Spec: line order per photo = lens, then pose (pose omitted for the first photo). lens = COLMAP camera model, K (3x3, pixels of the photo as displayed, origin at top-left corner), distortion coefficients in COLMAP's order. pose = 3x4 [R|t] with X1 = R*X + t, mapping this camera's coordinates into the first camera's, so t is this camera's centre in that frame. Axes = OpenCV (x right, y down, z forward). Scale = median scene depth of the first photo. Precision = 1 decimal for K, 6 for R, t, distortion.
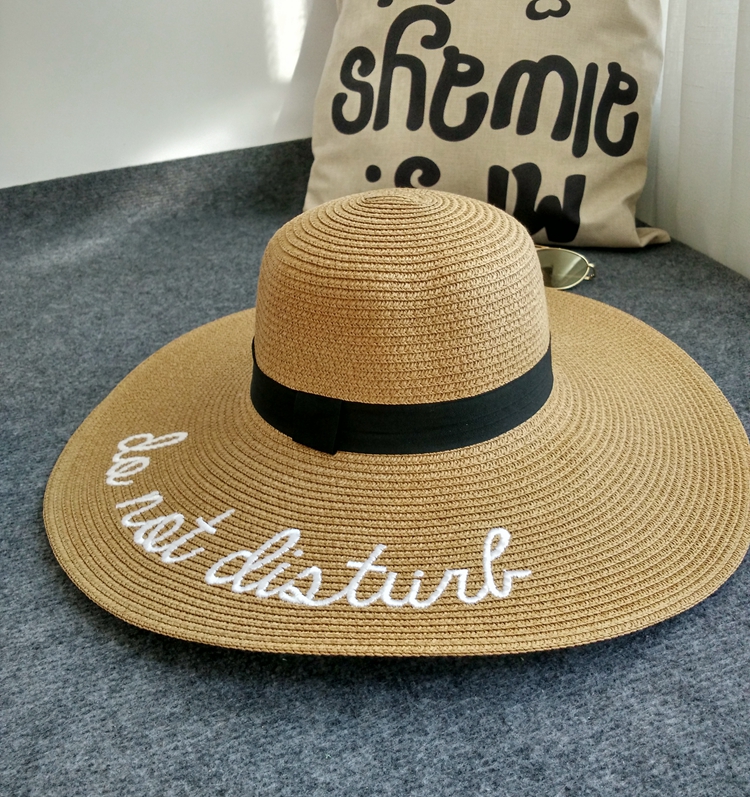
lens RADIAL K [[854.4, 0, 379.0], [0, 854.4, 386.1], [0, 0, 1]] dist [0.134459, -0.380732]
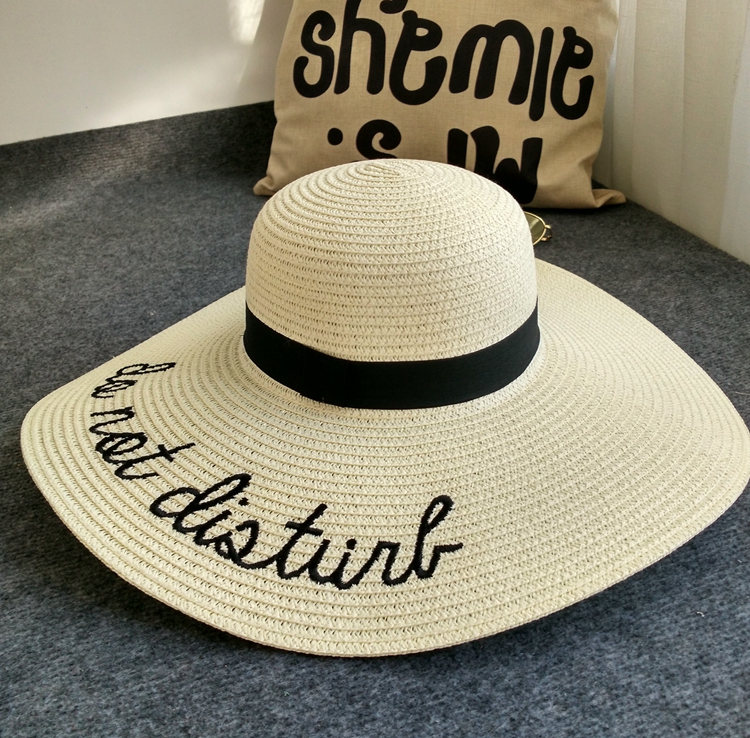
lens RADIAL K [[858.4, 0, 372.9], [0, 858.4, 354.8], [0, 0, 1]] dist [0.145504, -0.402120]
pose [[0.999585, -0.009097, 0.027344, 0.008337], [0.008896, 0.999932, 0.007482, 0.003182], [-0.027410, -0.007236, 0.999598, -0.024084]]
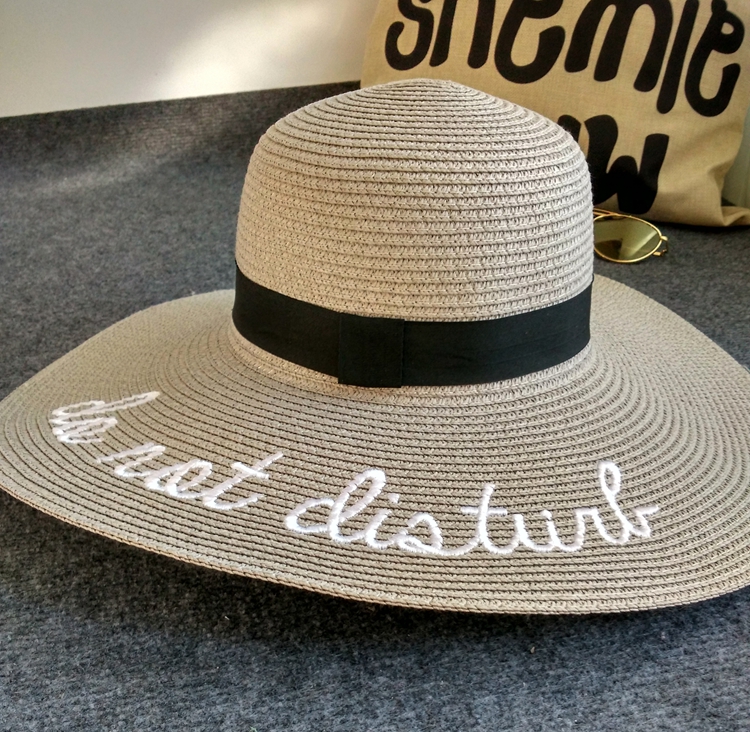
lens RADIAL K [[859.6, 0, 380.4], [0, 859.6, 502.8], [0, 0, 1]] dist [0.123396, -0.340327]
pose [[0.994037, 0.093340, -0.056373, 0.035950], [-0.085996, 0.988919, 0.121011, 0.040031], [0.067044, -0.115442, 0.991049, 0.081984]]
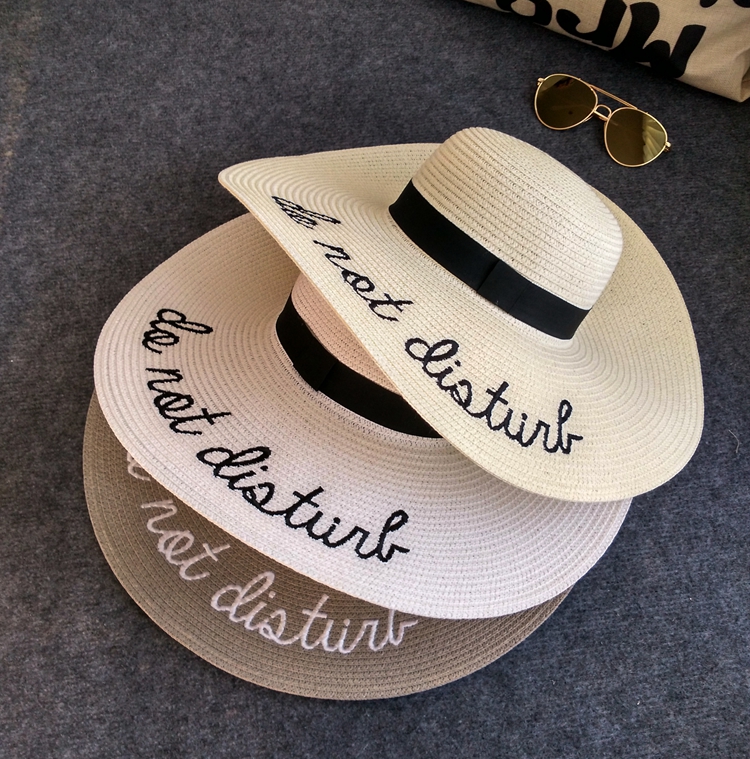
lens RADIAL K [[854.6, 0, 378.2], [0, 854.6, 354.8], [0, 0, 1]] dist [0.128338, -0.344194]
pose [[0.972240, 0.226411, -0.059061, 0.030708], [-0.141964, 0.771420, 0.620289, -0.508676], [0.186001, -0.594685, 0.782147, -0.004834]]
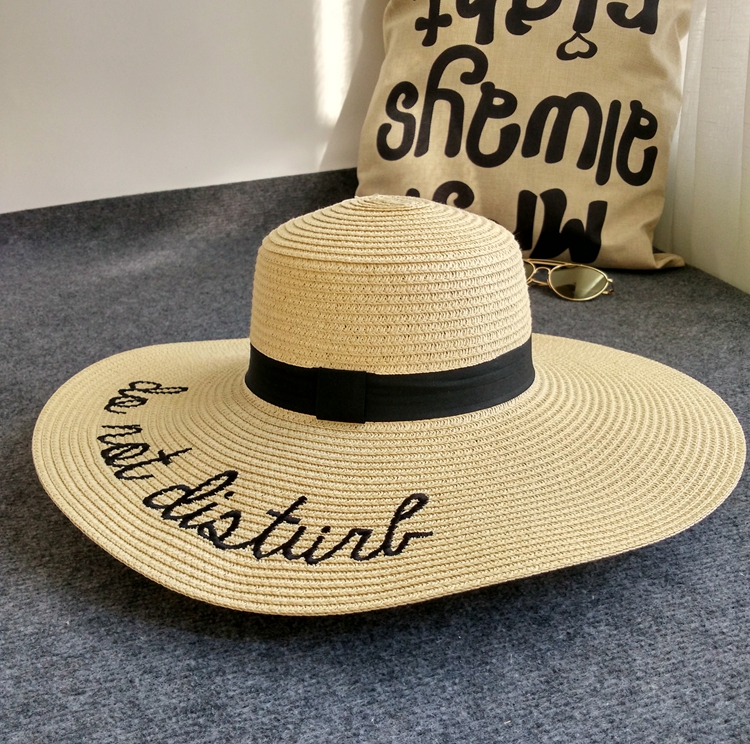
lens RADIAL K [[855.9, 0, 379.8], [0, 855.9, 417.5], [0, 0, 1]] dist [0.177508, -0.495966]
pose [[0.999063, 0.035201, -0.025162, -0.011760], [-0.036115, 0.998668, -0.036839, 0.082120], [0.023831, 0.037713, 0.999004, -0.098644]]
